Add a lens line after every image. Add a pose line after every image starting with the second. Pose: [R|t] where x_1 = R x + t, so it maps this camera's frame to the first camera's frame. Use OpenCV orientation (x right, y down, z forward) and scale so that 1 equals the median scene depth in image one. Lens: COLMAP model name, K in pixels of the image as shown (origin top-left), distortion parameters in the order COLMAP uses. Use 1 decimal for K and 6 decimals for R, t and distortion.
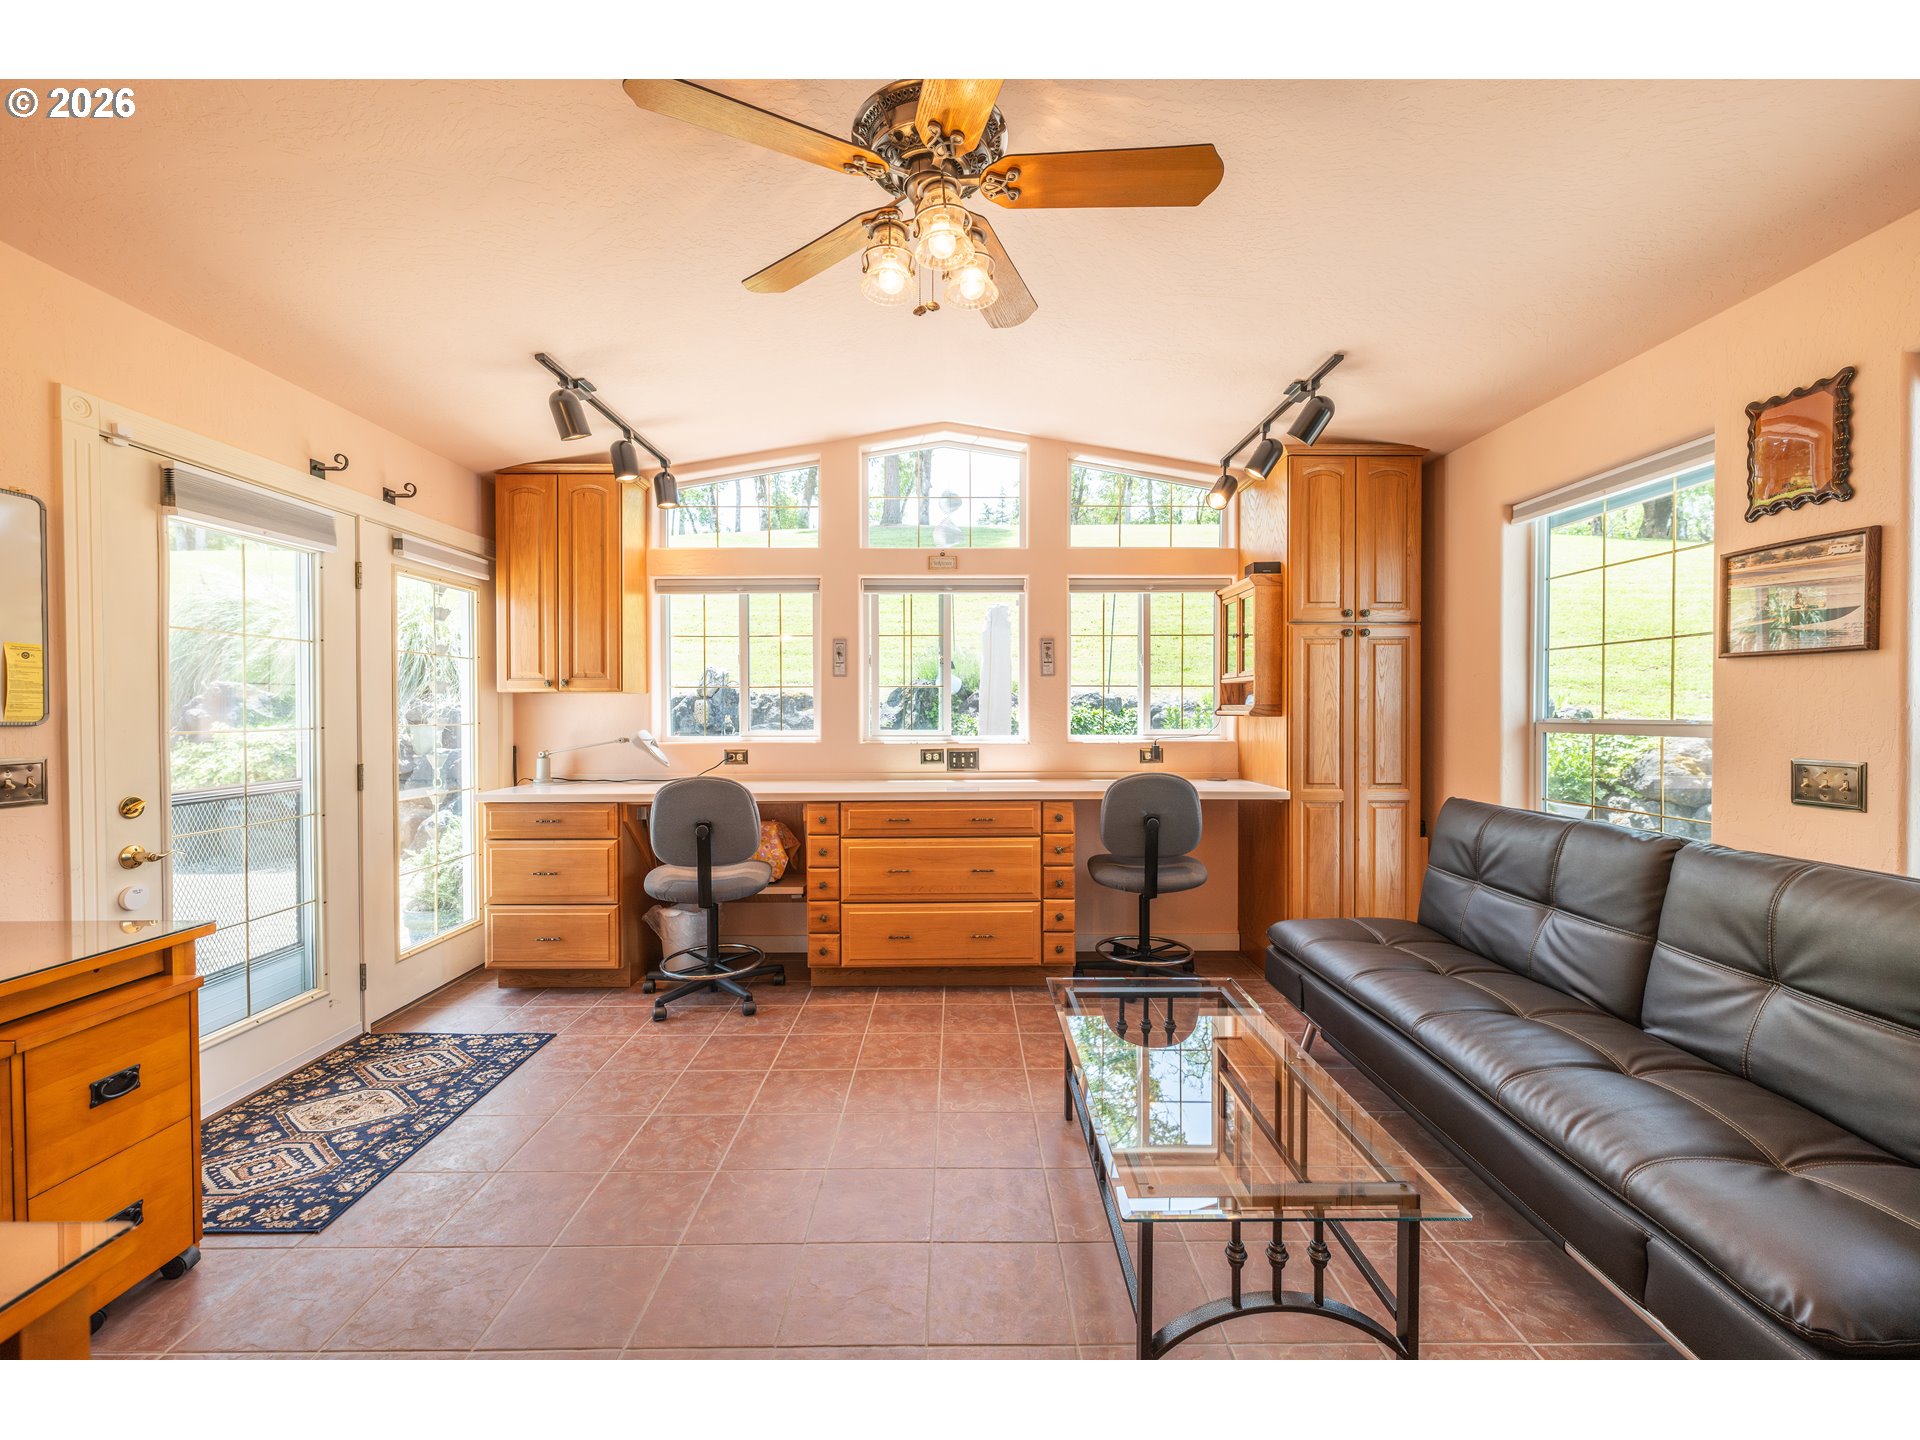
lens RADIAL K [[768.4, 0, 960.0], [0, 768.4, 720.0], [0, 0, 1]] dist [0.000148, 0.000028]
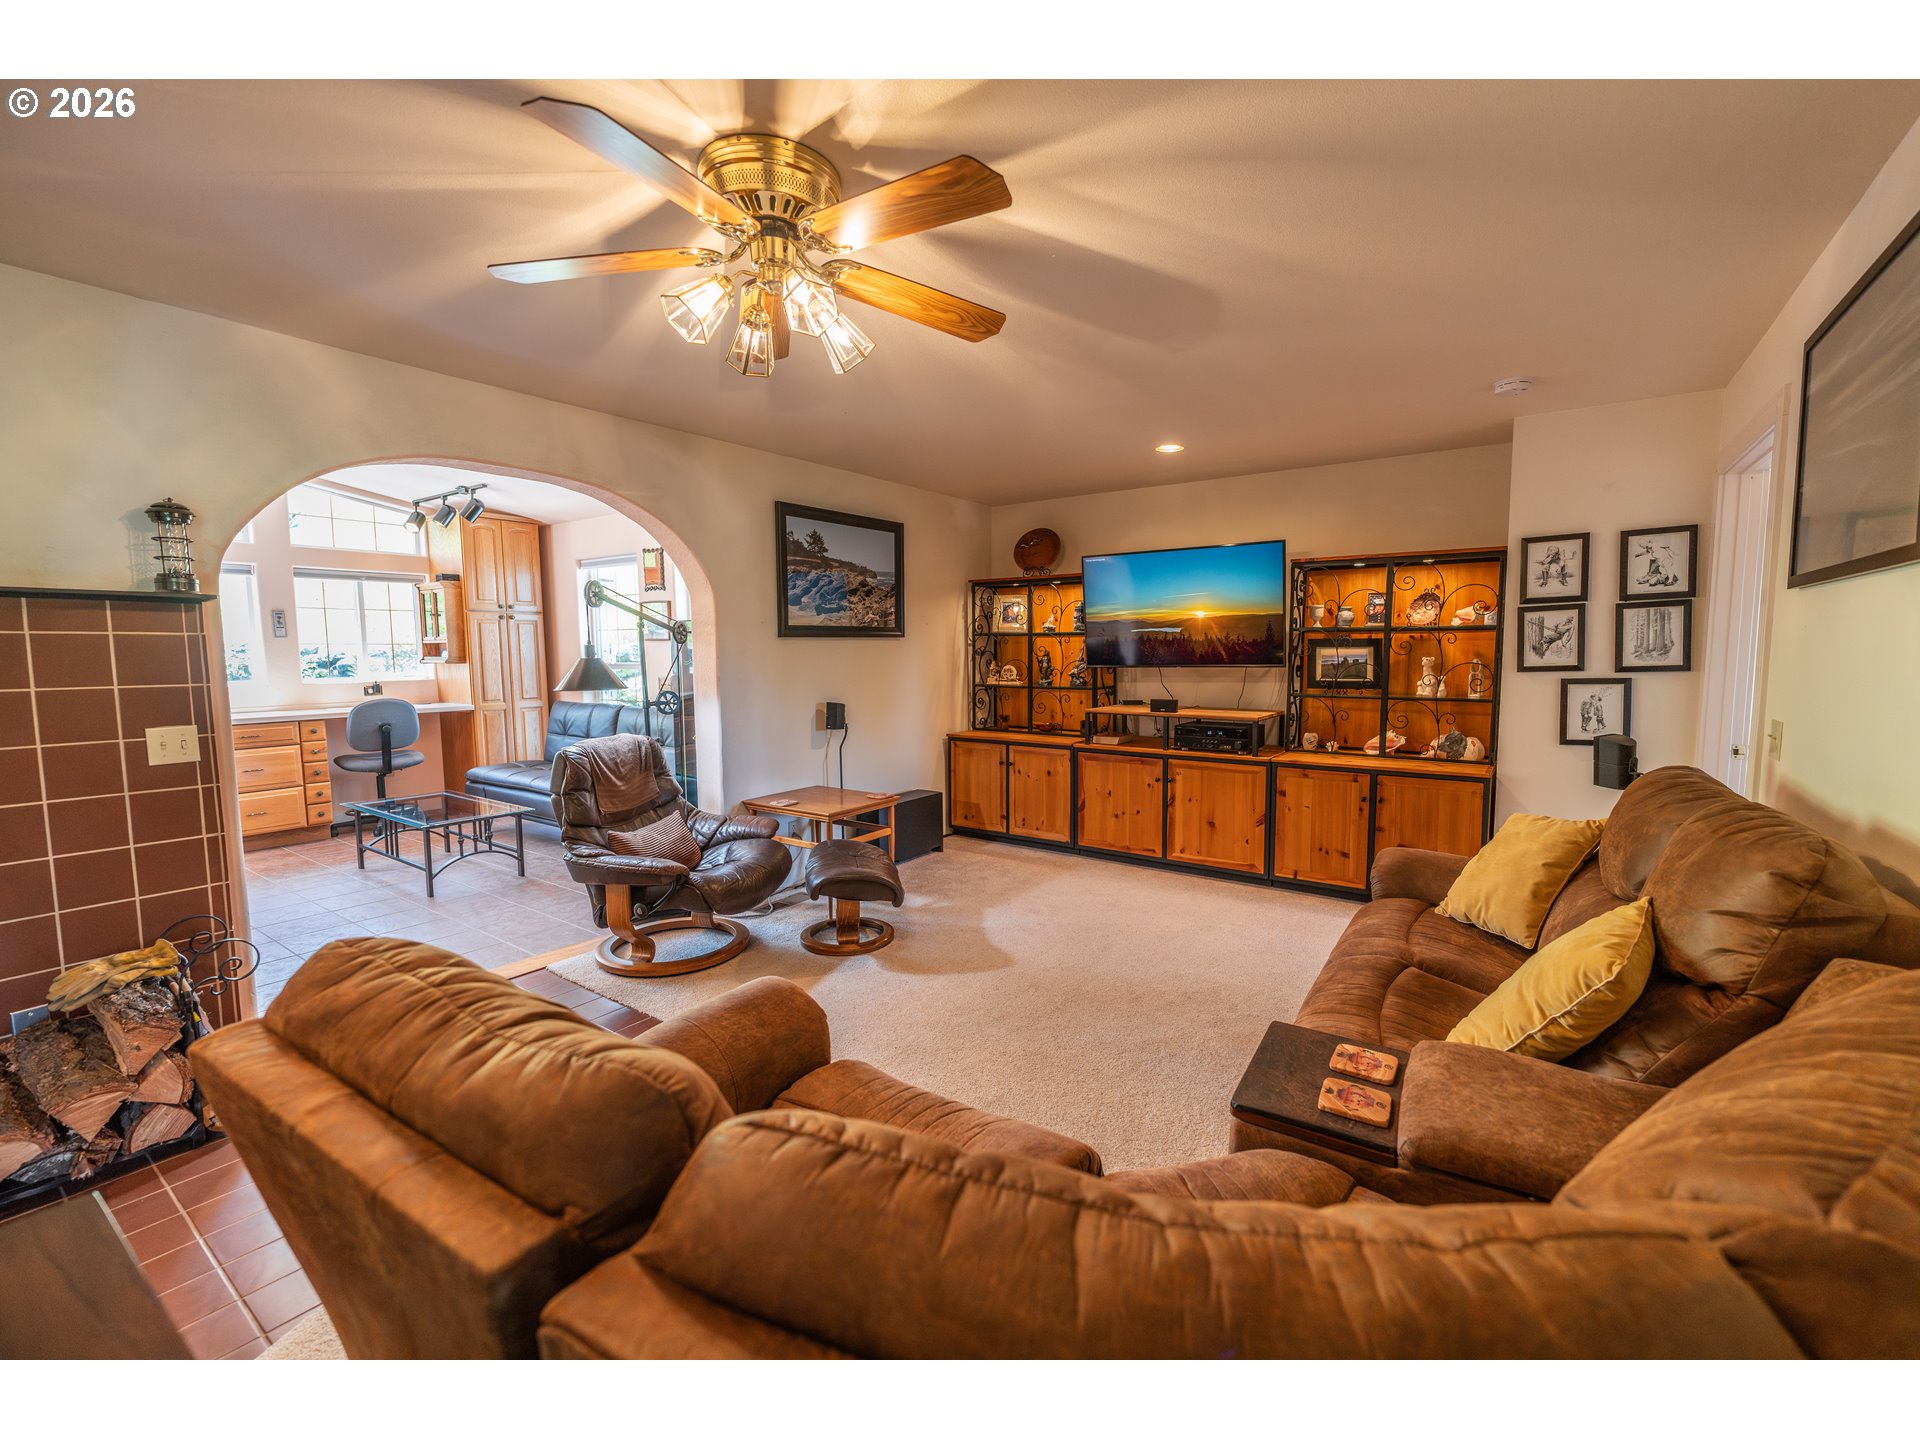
lens RADIAL K [[796.4, 0, 984.8], [0, 796.4, 718.6], [0, 0, 1]] dist [-0.000839, -0.000244]
pose [[0.565668, -0.075866, 0.821136, -0.420341], [0.015578, 0.996564, 0.081342, -0.008886], [-0.824486, -0.033221, 0.564906, -1.025130]]
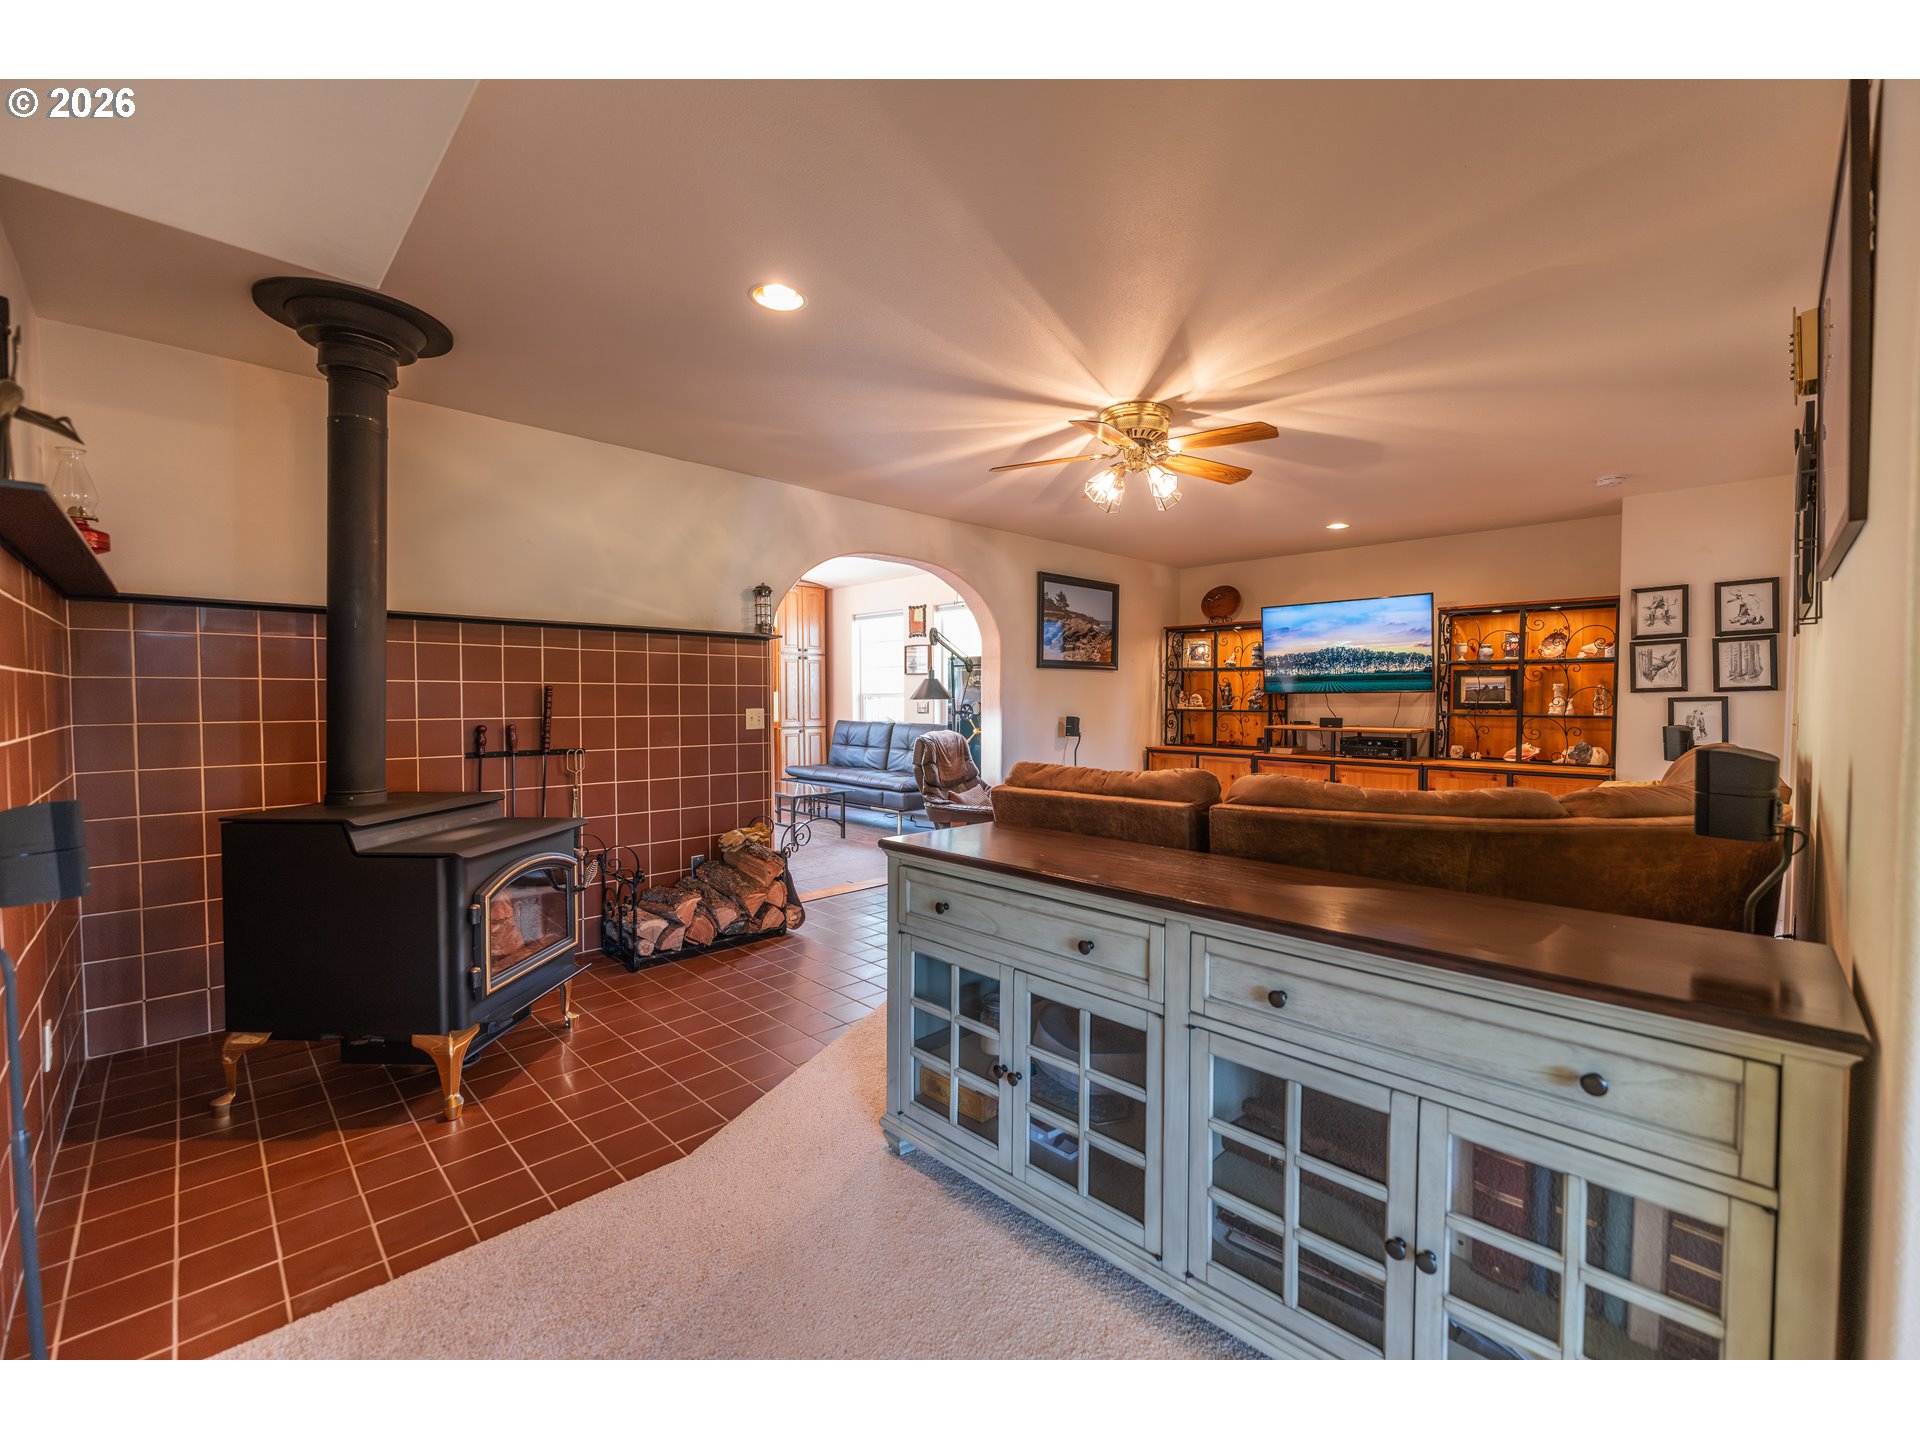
lens RADIAL K [[788.6, 0, 967.6], [0, 788.6, 723.4], [0, 0, 1]] dist [-0.000600, -0.000265]
pose [[0.704748, -0.020716, 0.709155, -0.908370], [0.006461, 0.999720, 0.022783, 0.042318], [-0.709428, -0.011475, 0.704684, -1.158220]]
